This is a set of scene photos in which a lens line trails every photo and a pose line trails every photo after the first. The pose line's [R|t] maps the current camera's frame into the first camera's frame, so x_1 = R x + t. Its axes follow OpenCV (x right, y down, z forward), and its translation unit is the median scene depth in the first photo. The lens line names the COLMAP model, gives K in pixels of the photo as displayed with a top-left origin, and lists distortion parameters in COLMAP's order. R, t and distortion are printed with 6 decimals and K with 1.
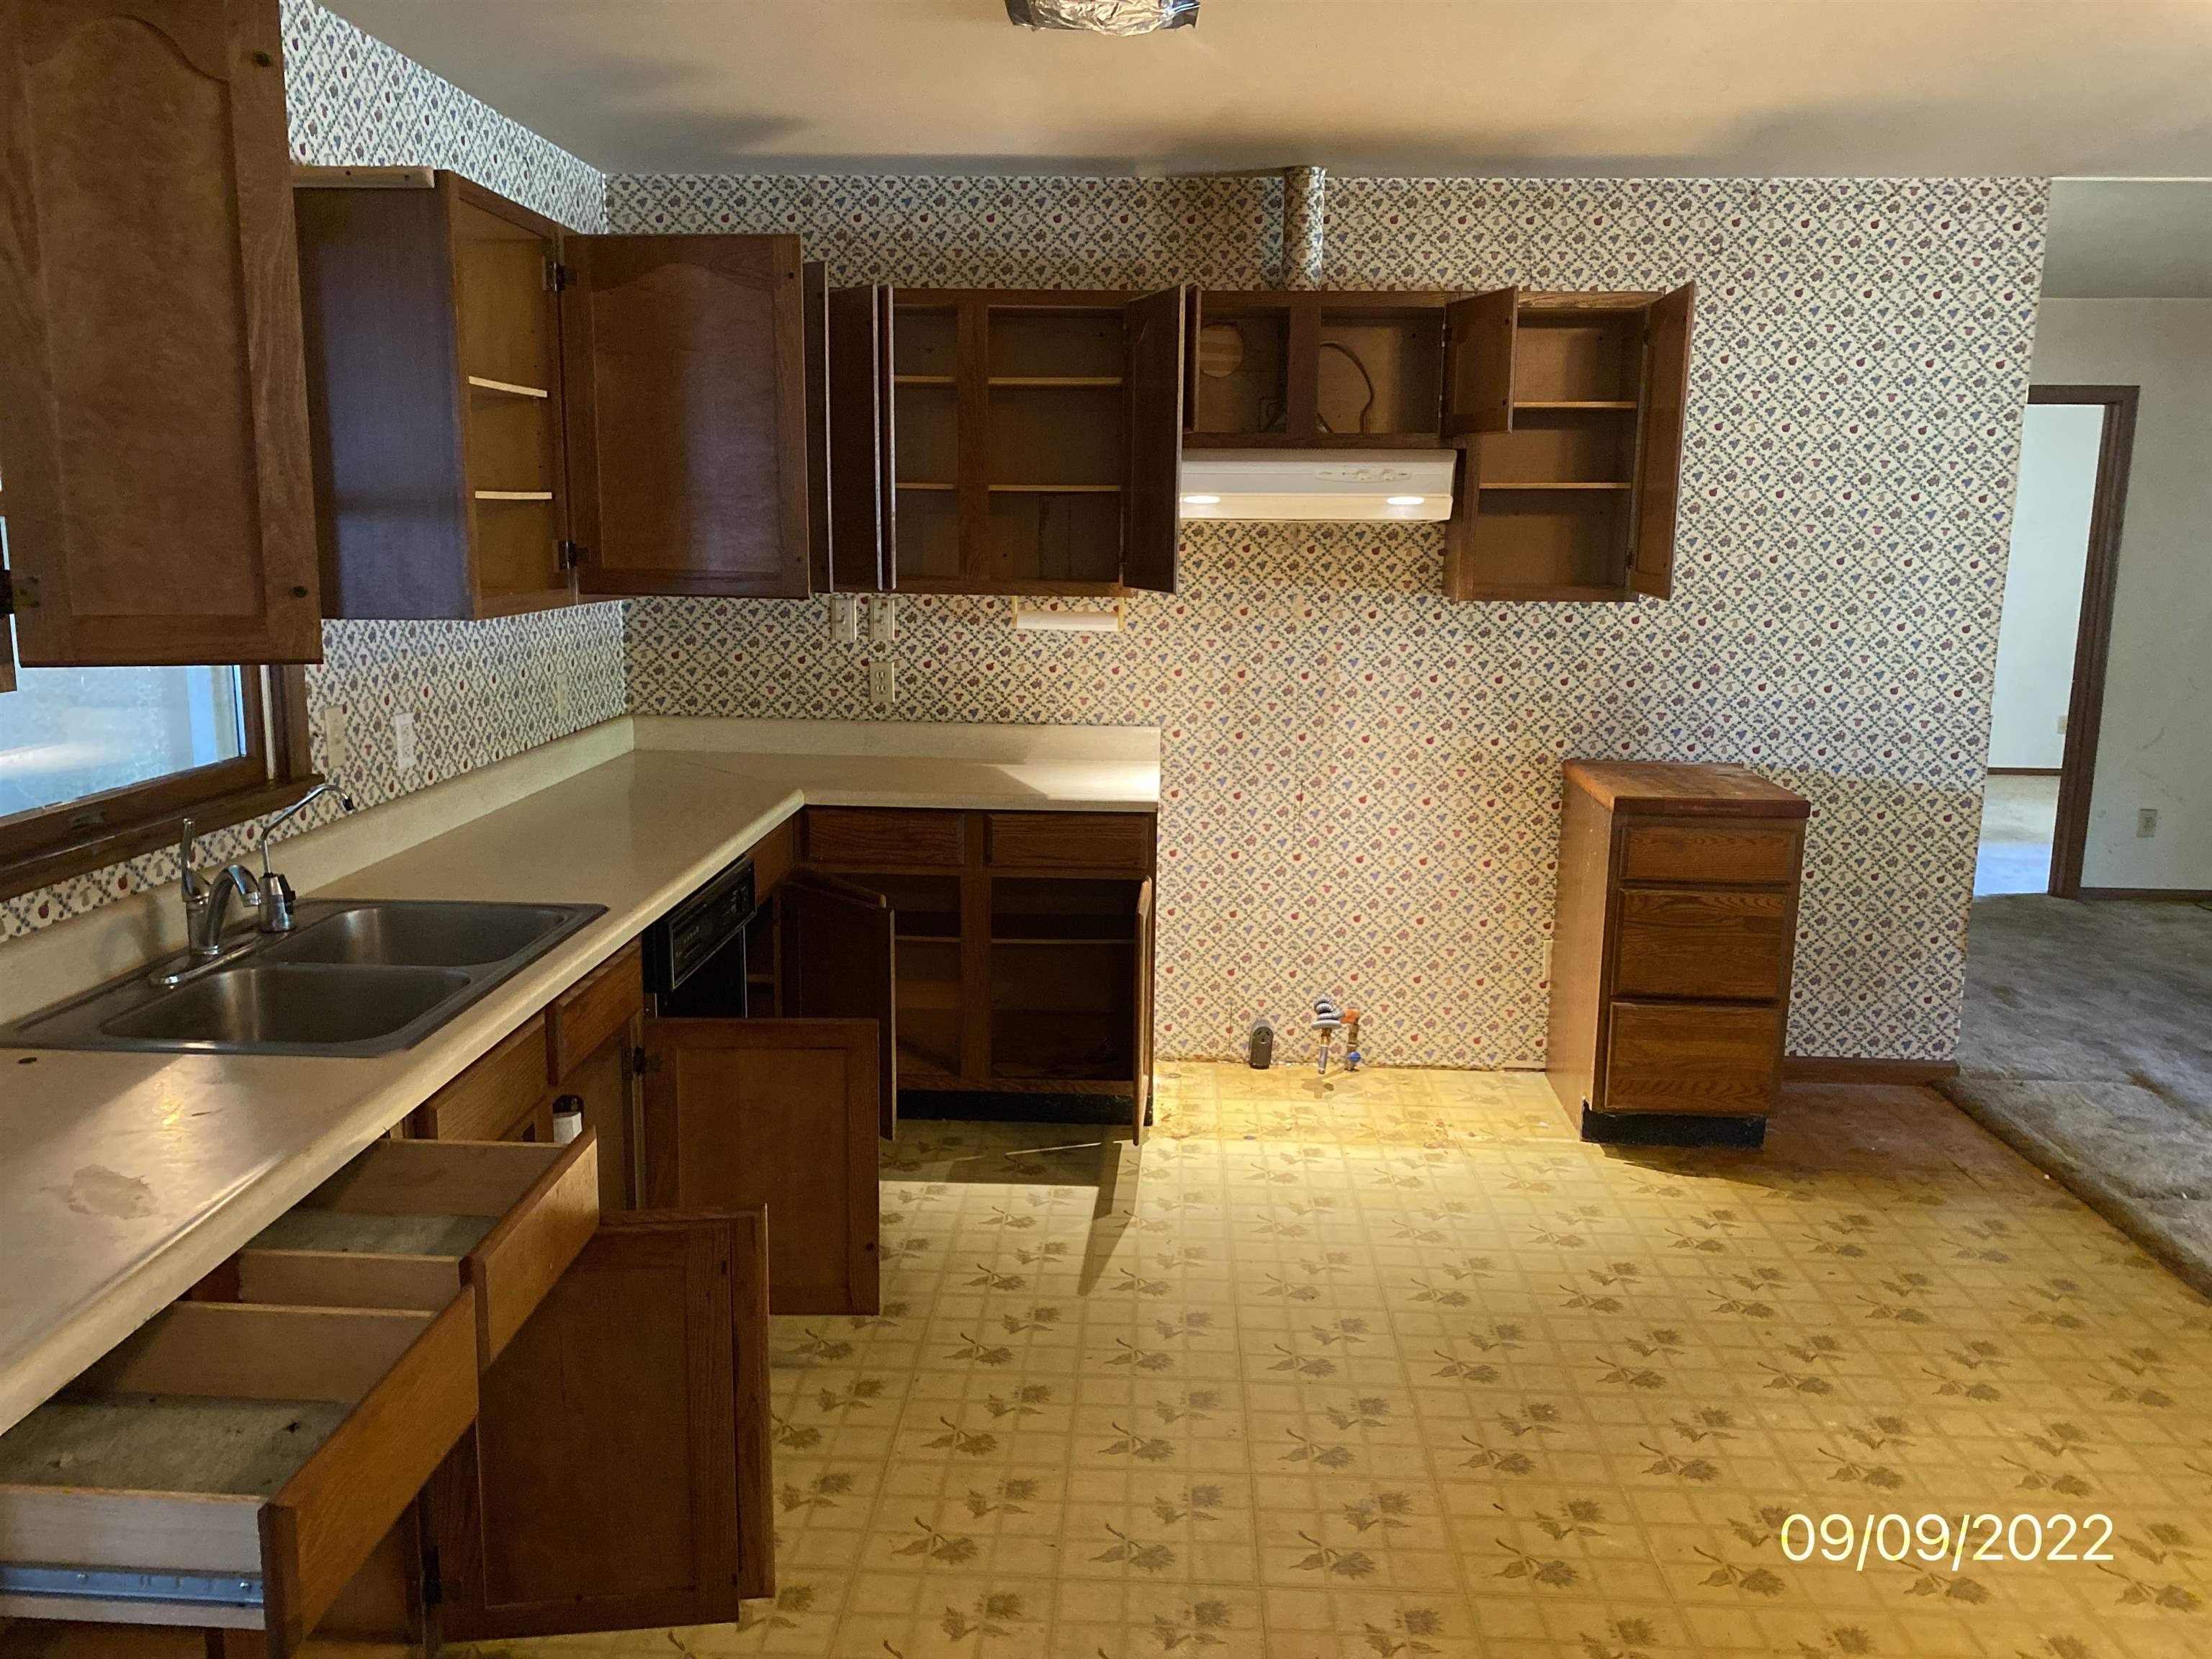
lens RADIAL K [[1685.5, 0, 1106.4], [0, 1685.5, 833.4], [0, 0, 1]] dist [0.007263, 0.011394]
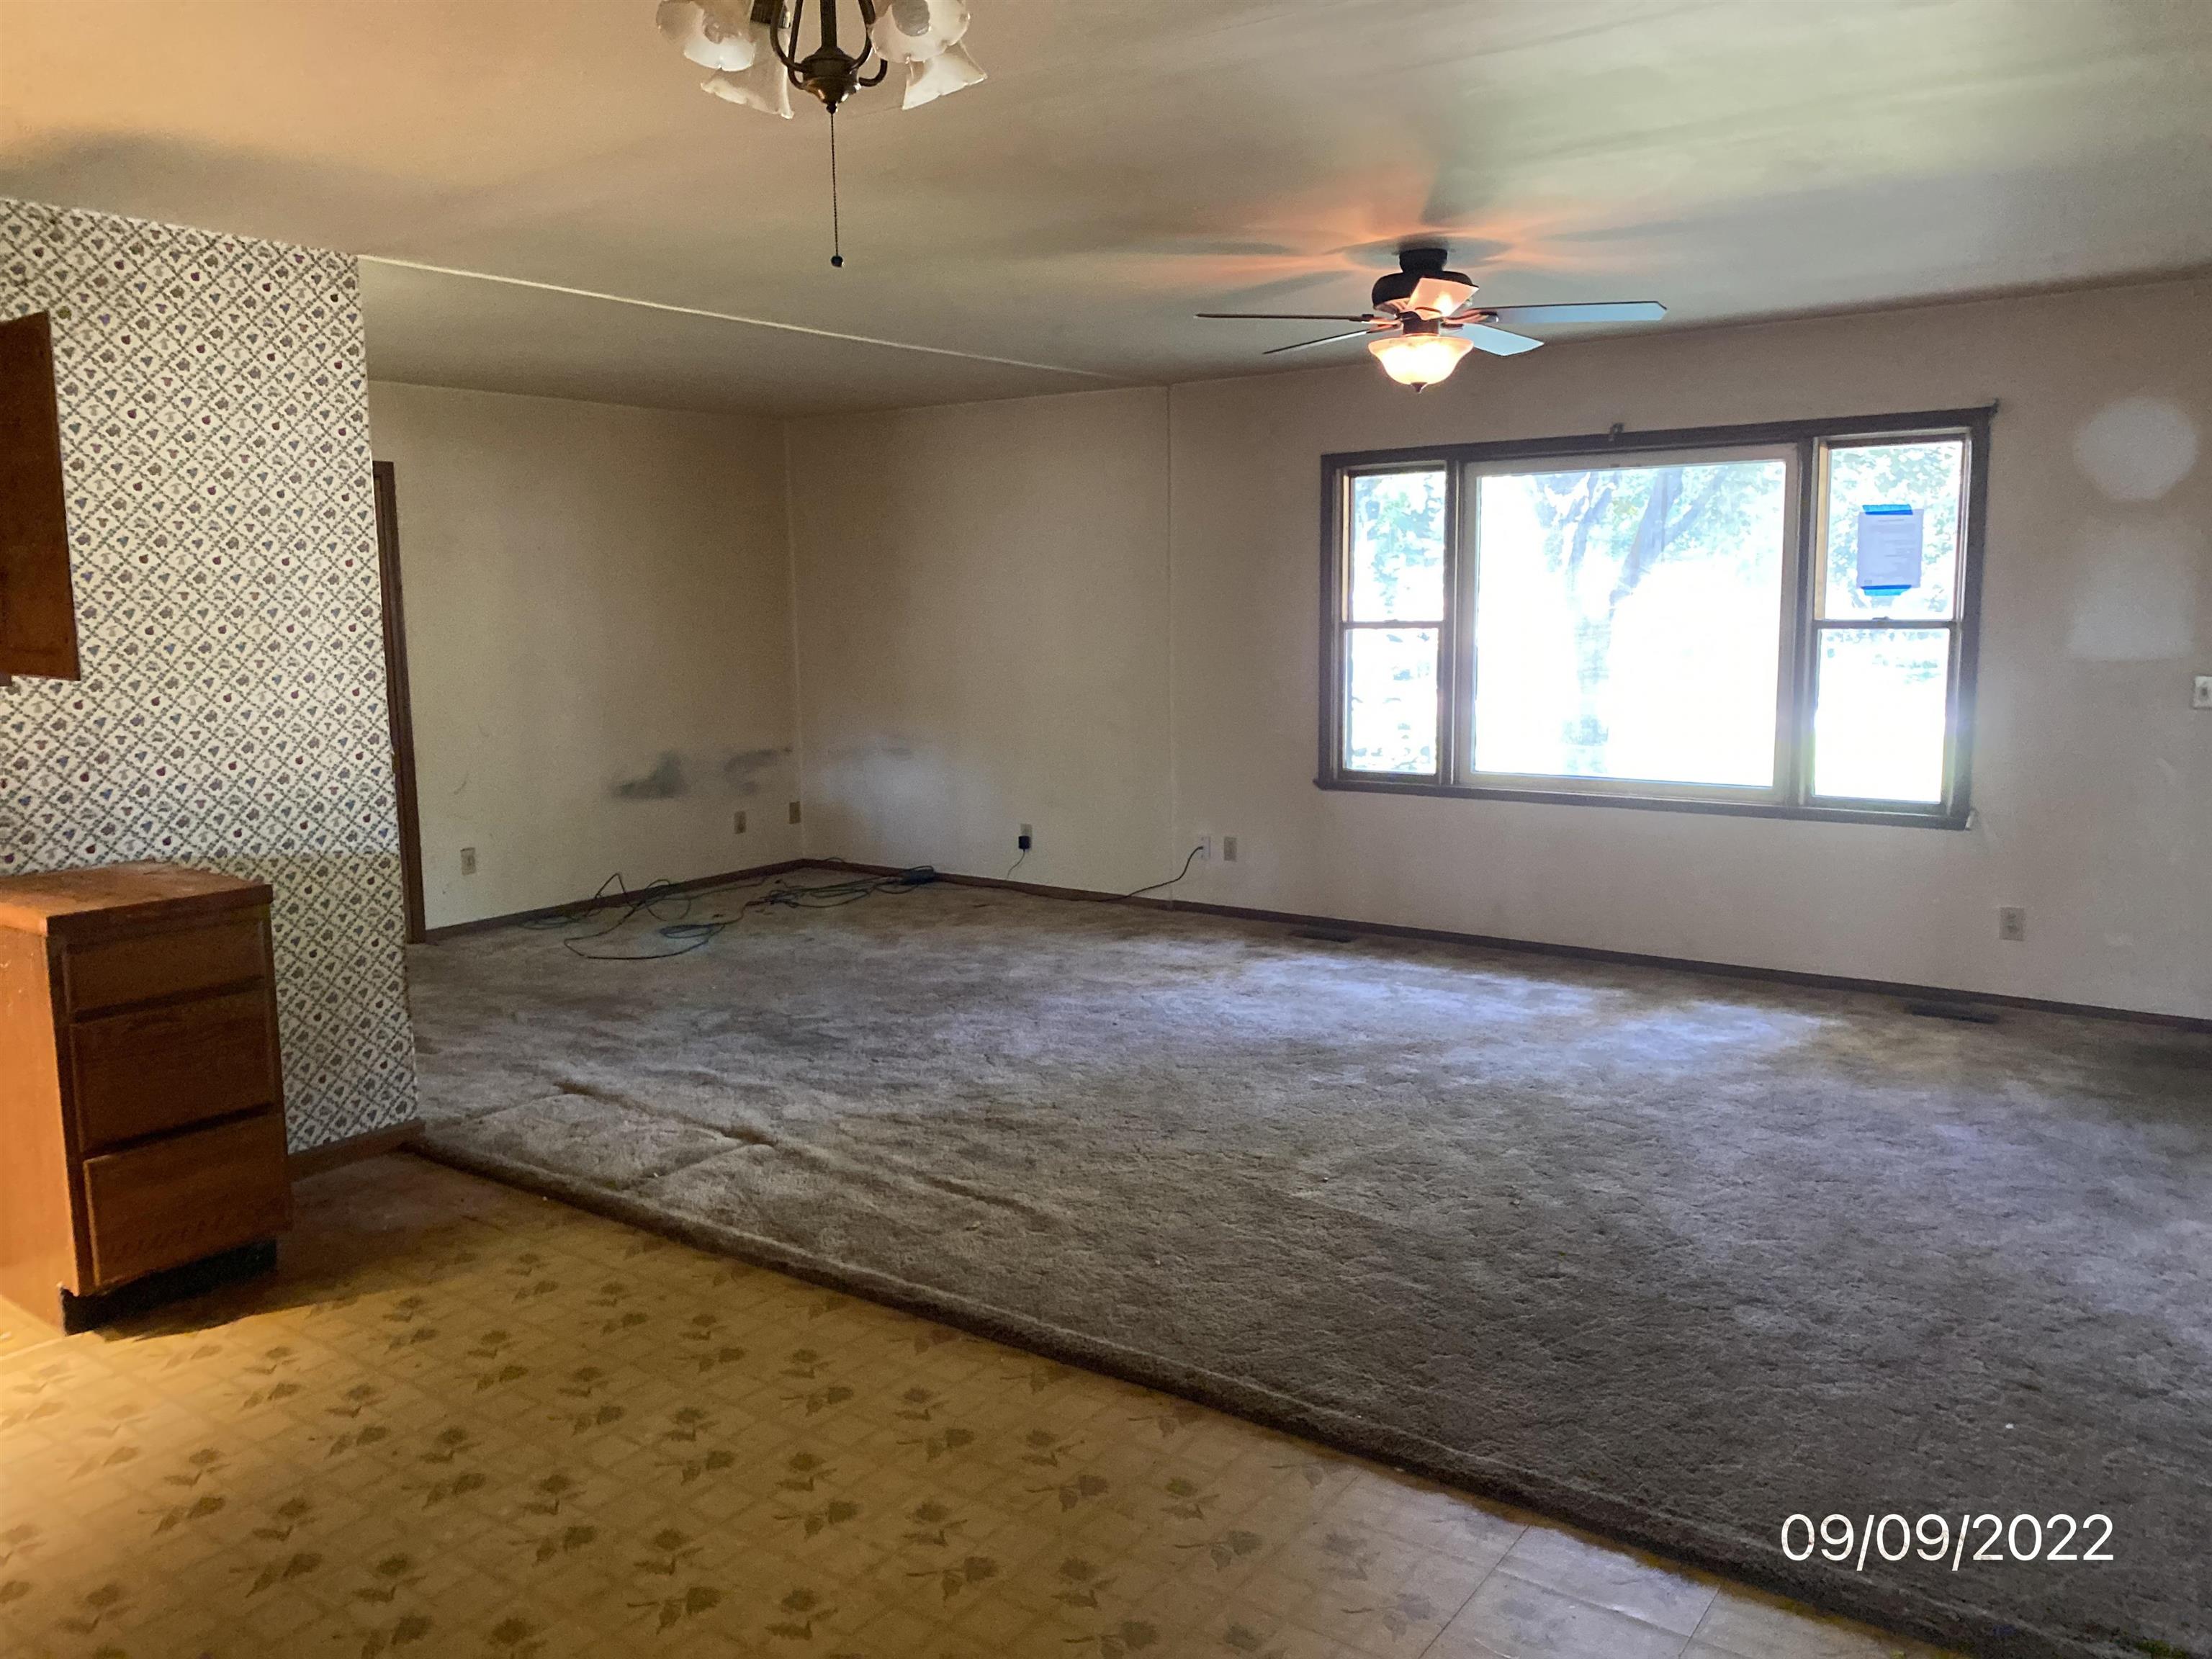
lens RADIAL K [[1685.5, 0, 1105.7], [0, 1685.5, 817.9], [0, 0, 1]] dist [0.007263, 0.011394]
pose [[0.561597, -0.132545, 0.816726, -0.073253], [0.172731, 0.984118, 0.040938, -0.012853], [-0.809180, 0.118083, 0.575572, 0.079050]]
